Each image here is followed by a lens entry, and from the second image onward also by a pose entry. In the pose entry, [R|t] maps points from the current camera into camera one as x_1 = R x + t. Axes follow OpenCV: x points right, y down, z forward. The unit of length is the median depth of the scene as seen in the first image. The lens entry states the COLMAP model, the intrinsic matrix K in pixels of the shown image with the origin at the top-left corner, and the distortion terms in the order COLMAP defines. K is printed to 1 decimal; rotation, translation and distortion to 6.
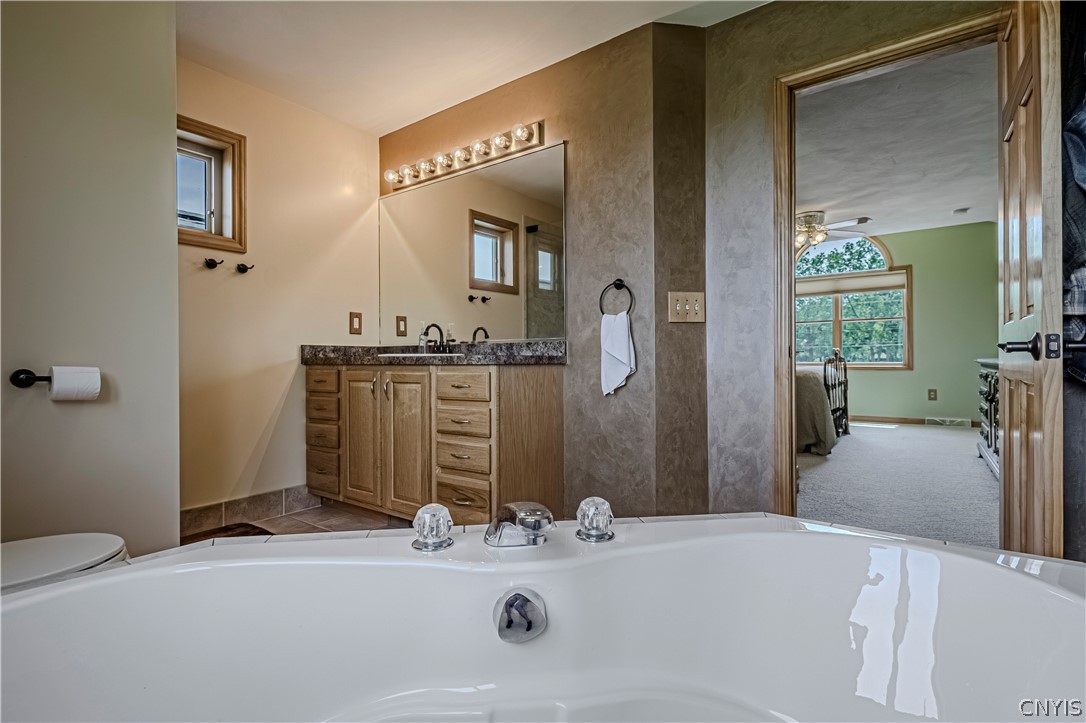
lens RADIAL K [[522.0, 0, 538.3], [0, 522.0, 360.8], [0, 0, 1]] dist [0.012685, -0.000533]
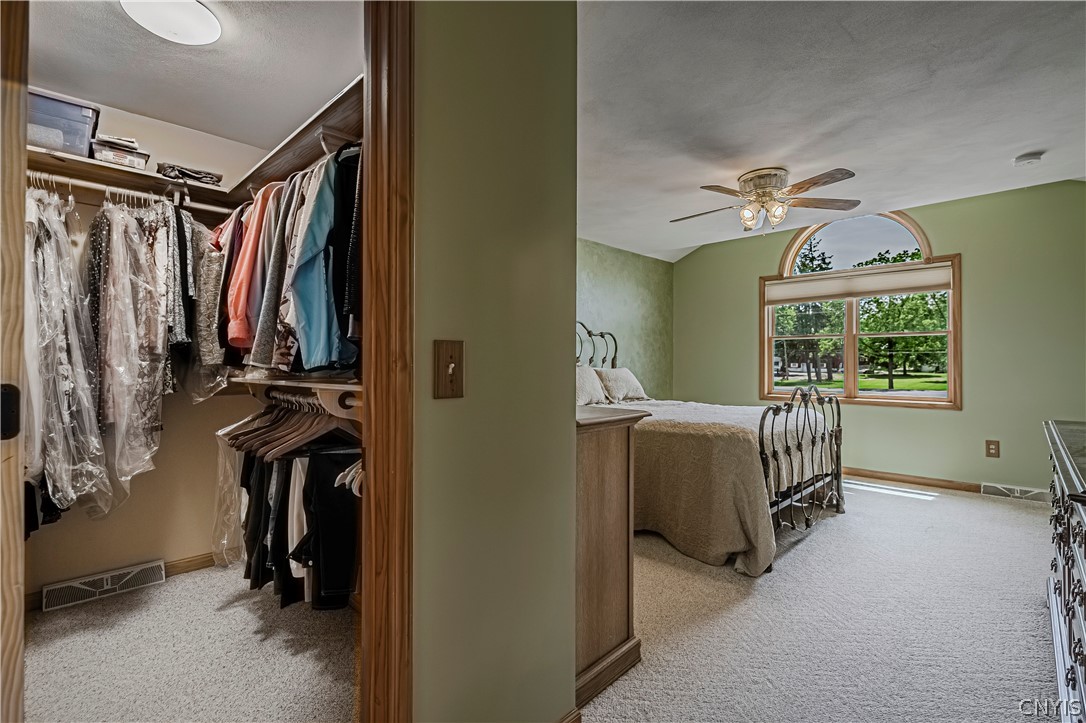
lens RADIAL K [[501.5, 0, 543.0], [0, 501.5, 361.5], [0, 0, 1]] dist [0.011533, -0.001086]
pose [[0.990891, 0.007839, -0.134441, 0.273066], [-0.008107, 0.999966, -0.001447, -0.039903], [0.134425, 0.002524, 0.990921, 0.291927]]
